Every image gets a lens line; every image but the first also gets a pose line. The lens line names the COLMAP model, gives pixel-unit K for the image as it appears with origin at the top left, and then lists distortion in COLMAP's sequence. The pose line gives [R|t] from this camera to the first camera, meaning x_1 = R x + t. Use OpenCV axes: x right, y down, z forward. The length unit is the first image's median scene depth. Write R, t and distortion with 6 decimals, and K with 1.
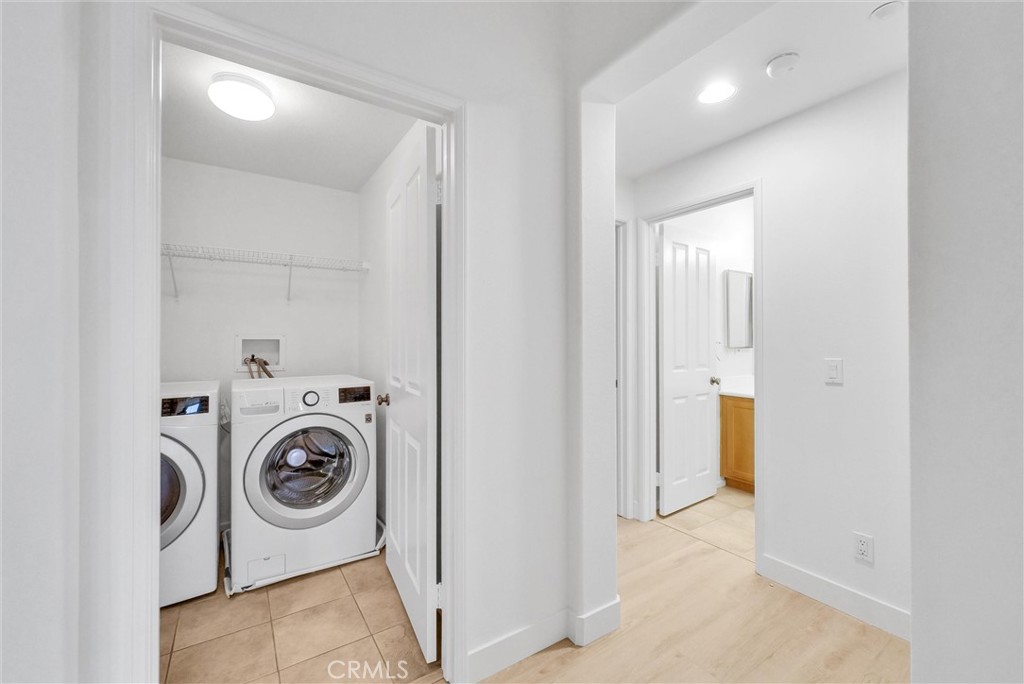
lens RADIAL K [[417.2, 0, 511.8], [0, 417.2, 342.0], [0, 0, 1]] dist [-0.000175, -0.000063]
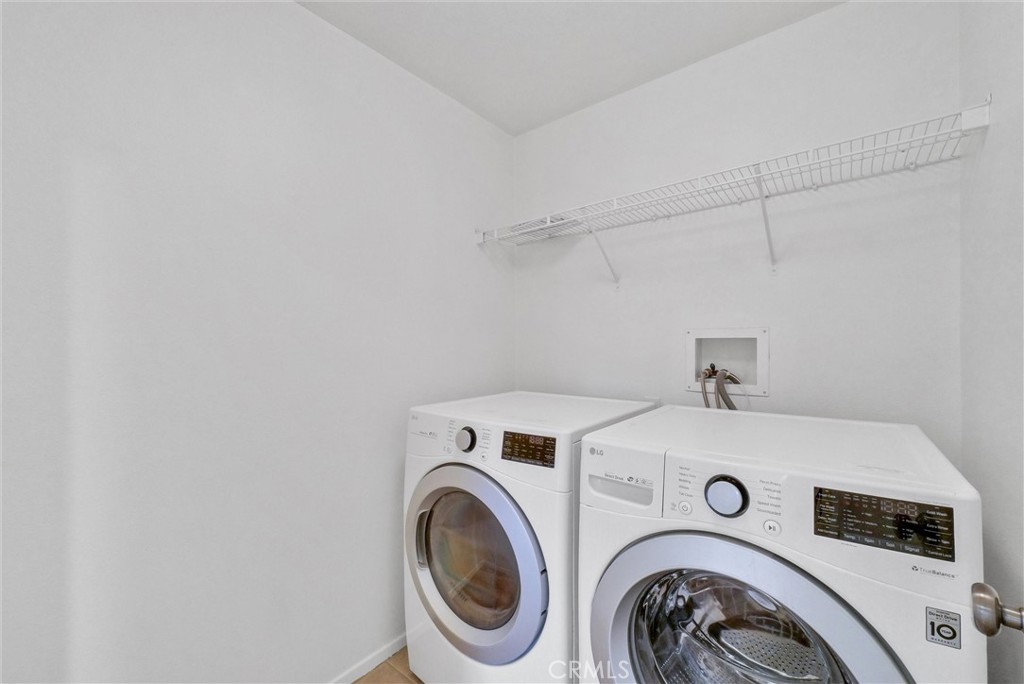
lens RADIAL K [[417.2, 0, 508.7], [0, 417.2, 341.1], [0, 0, 1]] dist [-0.000175, -0.000063]
pose [[0.300368, -0.000590, -0.953823, -0.168282], [0.003350, 0.999994, 0.000437, -0.003962], [0.953817, -0.003327, 0.300369, 0.645772]]
